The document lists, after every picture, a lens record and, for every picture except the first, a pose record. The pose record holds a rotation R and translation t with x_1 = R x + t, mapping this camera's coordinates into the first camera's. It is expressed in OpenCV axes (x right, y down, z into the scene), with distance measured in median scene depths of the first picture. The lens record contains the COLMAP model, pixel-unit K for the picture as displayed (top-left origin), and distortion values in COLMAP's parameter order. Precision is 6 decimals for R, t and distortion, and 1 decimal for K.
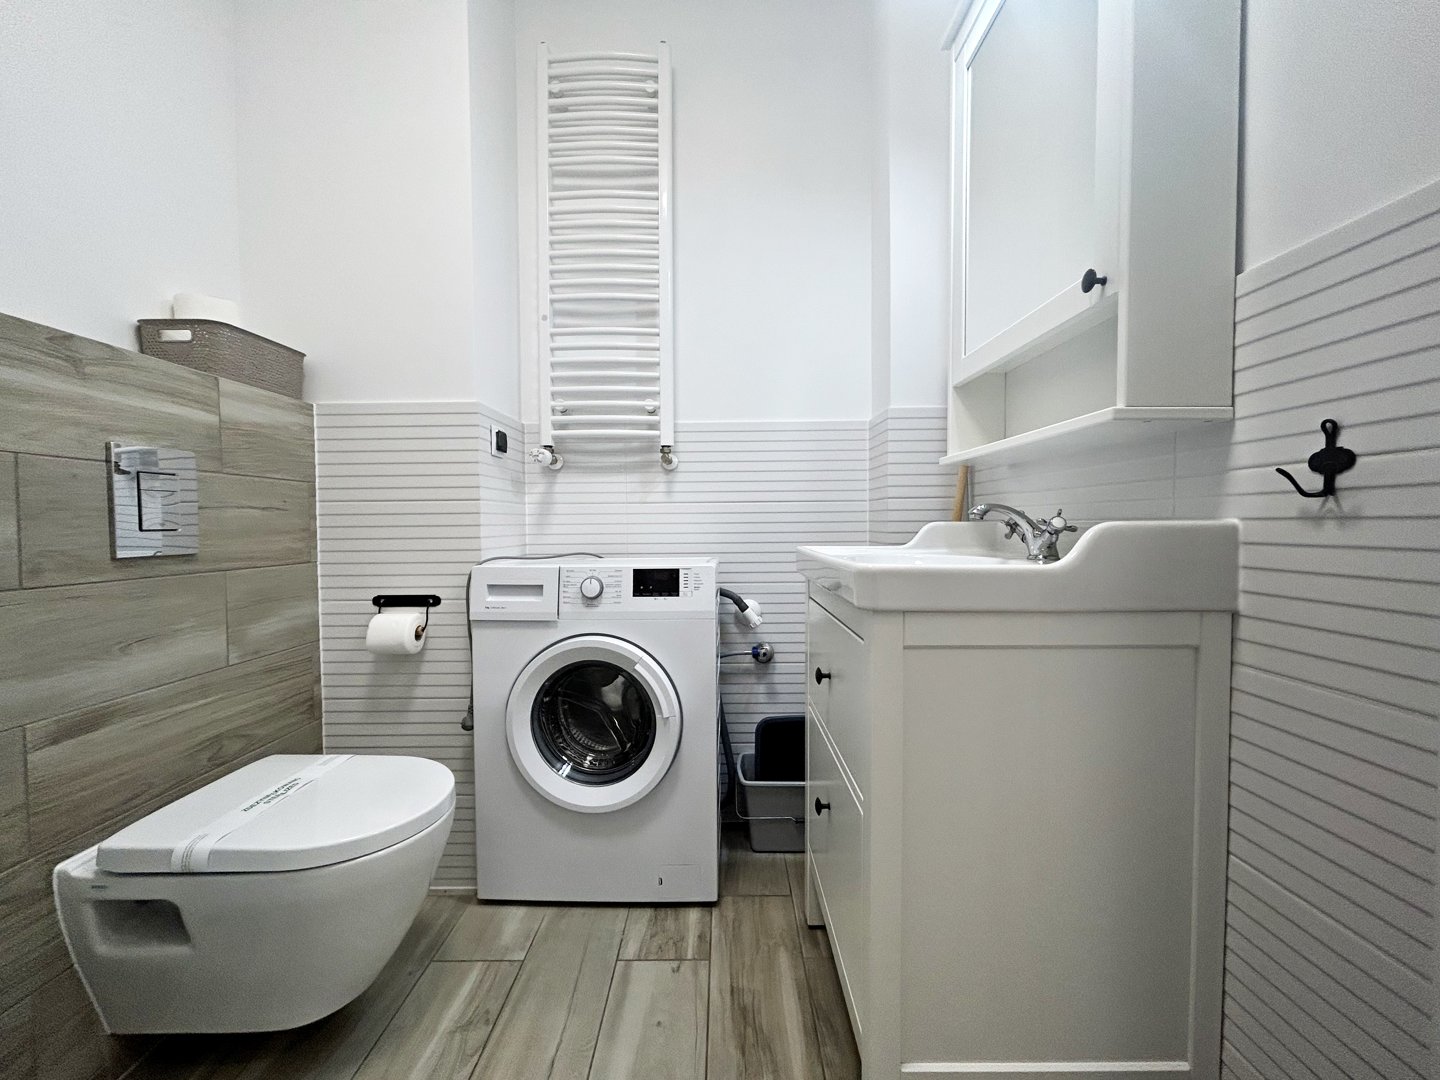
lens RADIAL K [[583.3, 0, 720.0], [0, 583.3, 540.0], [0, 0, 1]] dist [-0.000897, -0.000251]
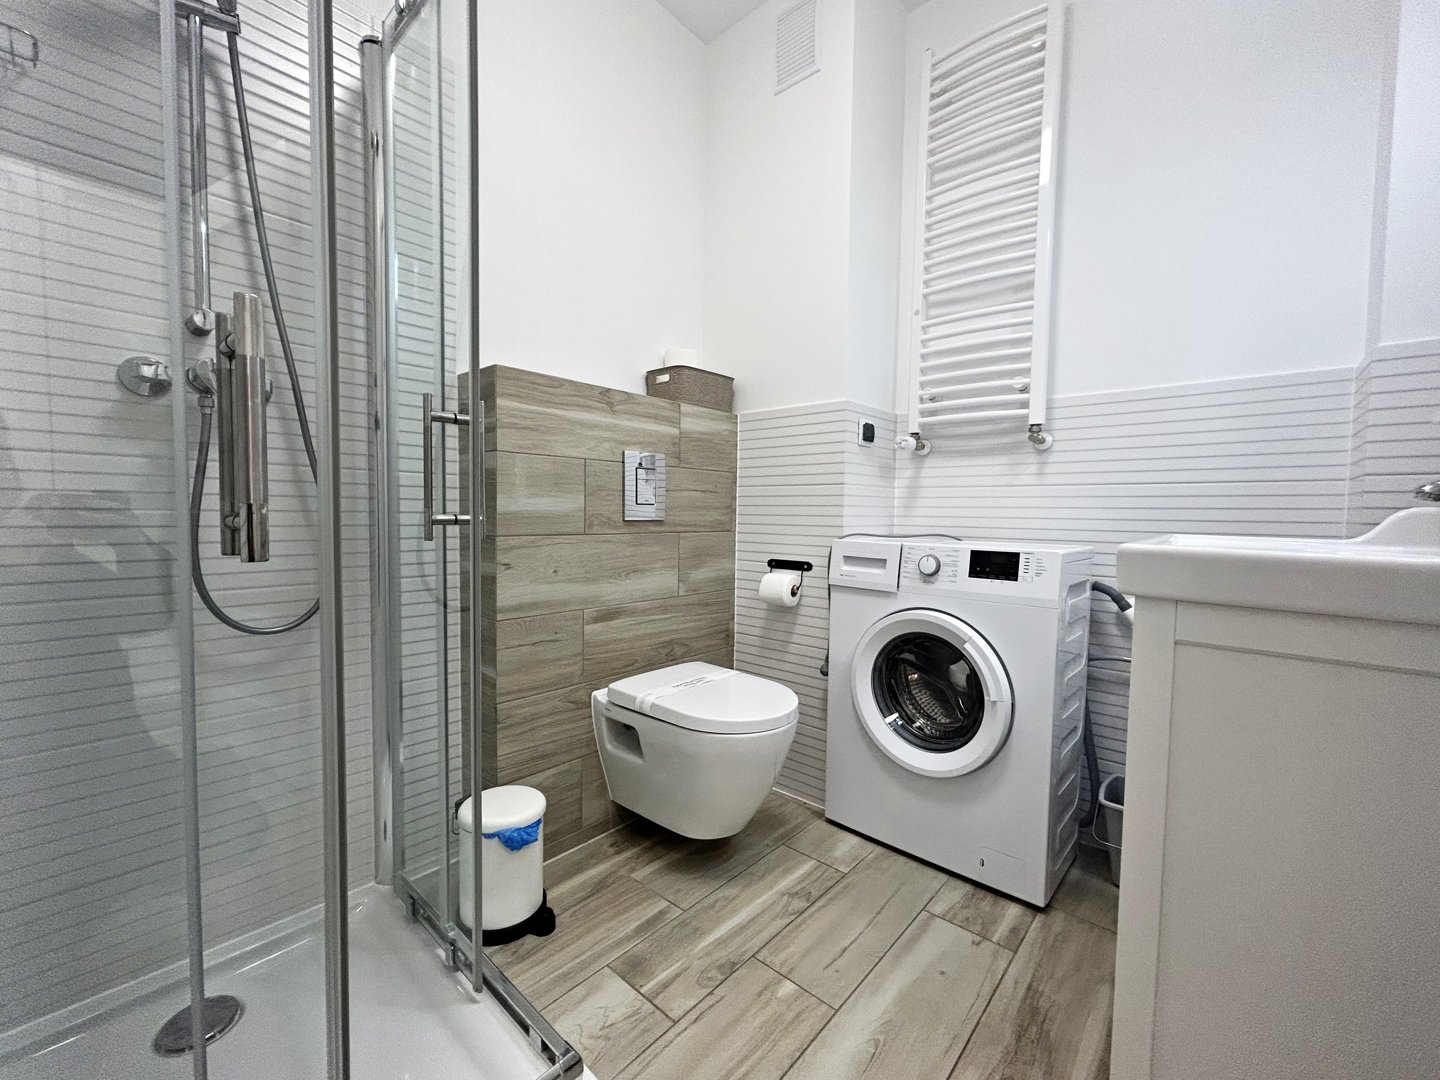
lens RADIAL K [[604.8, 0, 720.0], [0, 604.8, 540.0], [0, 0, 1]] dist [-0.000410, -0.000396]
pose [[0.745747, 0.049912, -0.664357, 0.222656], [-0.039445, 0.998748, 0.030757, 0.016877], [0.665061, 0.003268, 0.746782, -0.076501]]
